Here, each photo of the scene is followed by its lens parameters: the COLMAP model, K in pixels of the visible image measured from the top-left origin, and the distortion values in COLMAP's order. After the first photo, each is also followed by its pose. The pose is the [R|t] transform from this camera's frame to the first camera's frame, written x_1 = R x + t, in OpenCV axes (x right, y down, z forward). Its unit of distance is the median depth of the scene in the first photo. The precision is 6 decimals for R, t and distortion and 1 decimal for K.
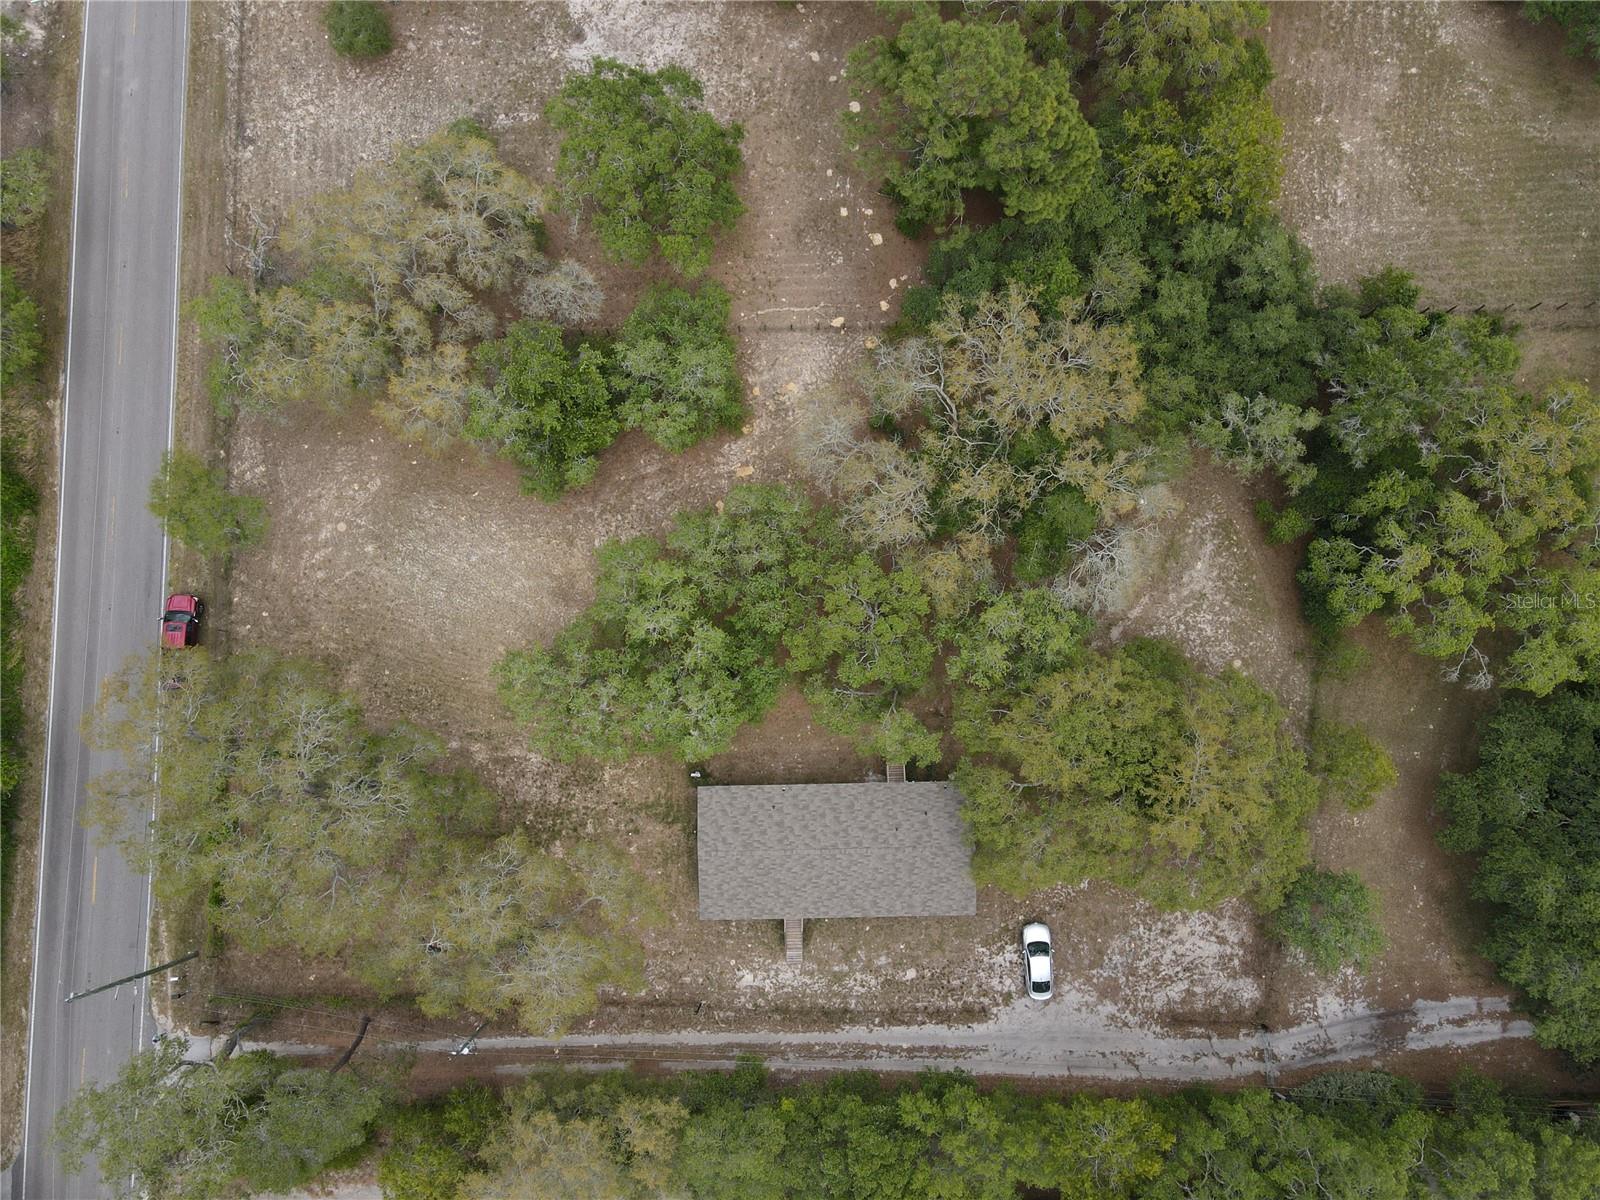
lens RADIAL K [[1176.3, 0, 794.4], [0, 1176.3, 603.9], [0, 0, 1]] dist [0.005182, 0.020899]
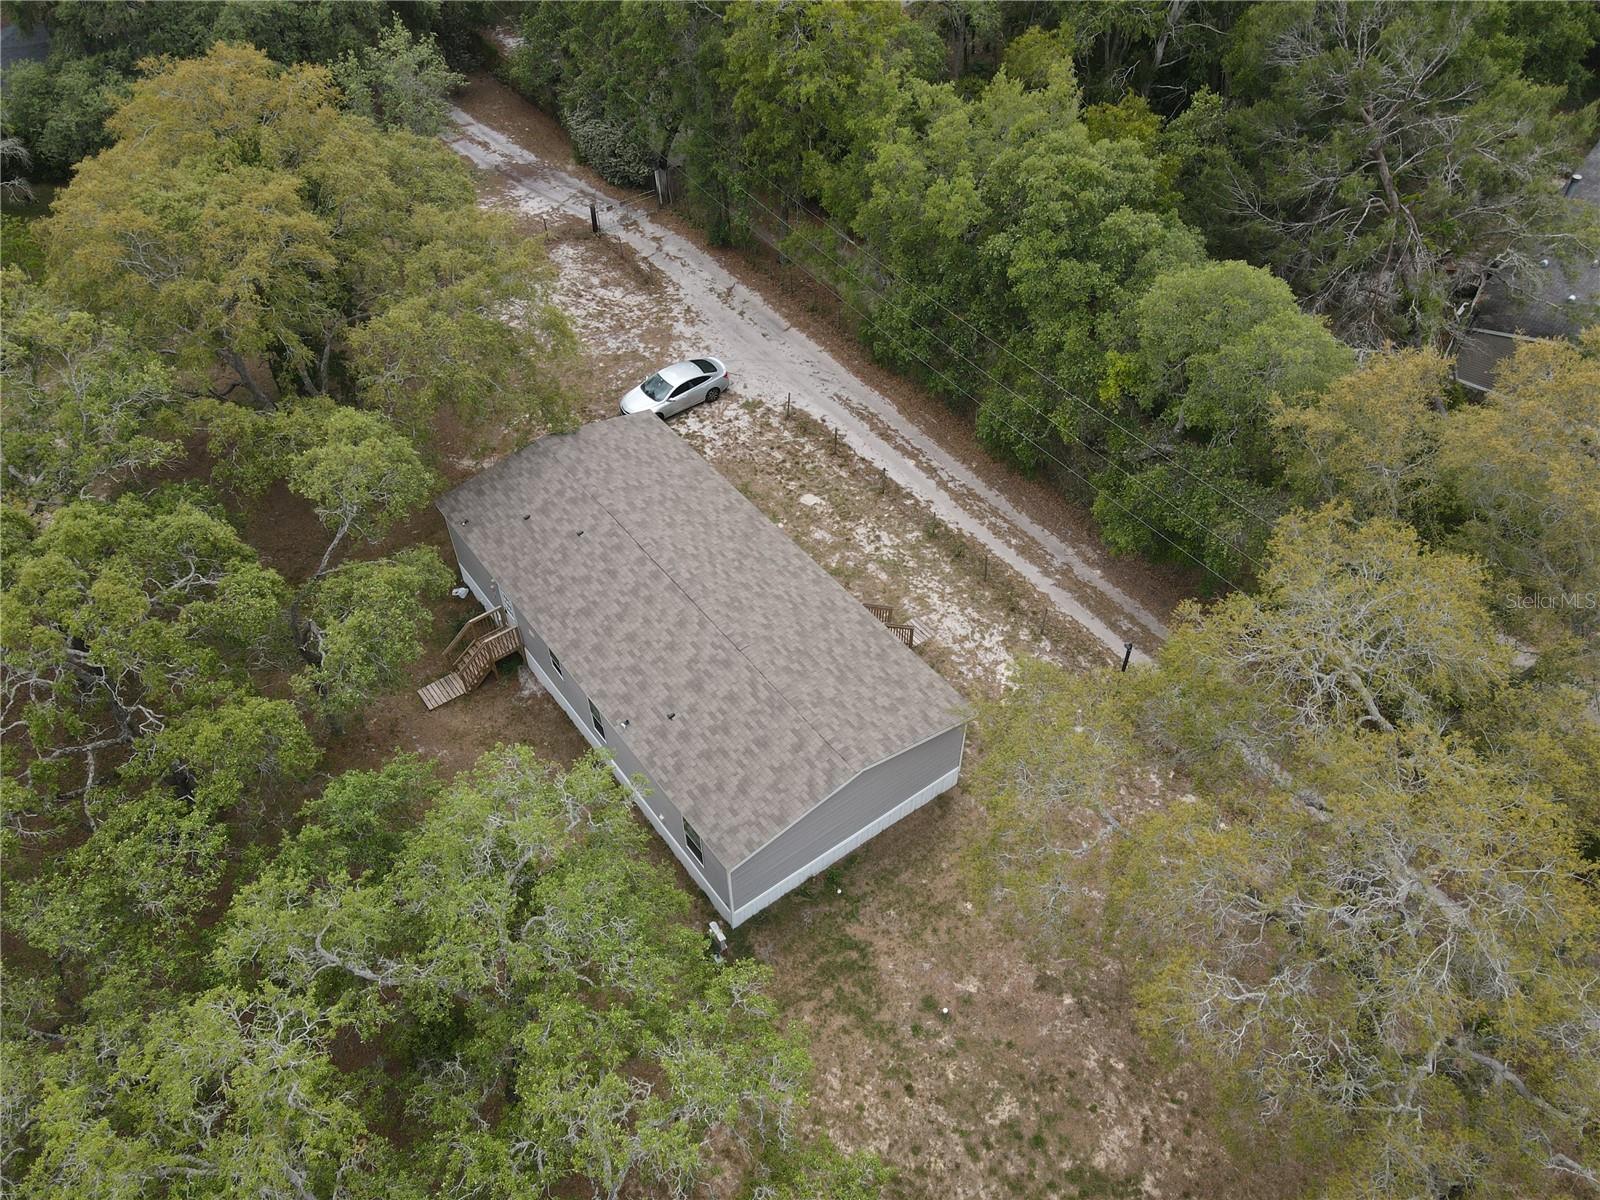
lens RADIAL K [[1176.3, 0, 800.5], [0, 1176.3, 600.2], [0, 0, 1]] dist [0.005182, 0.020899]
pose [[-0.578162, -0.571485, 0.582352, -0.262931], [0.812470, -0.337653, 0.475271, 0.019717], [-0.074977, 0.747927, 0.659532, 0.658336]]
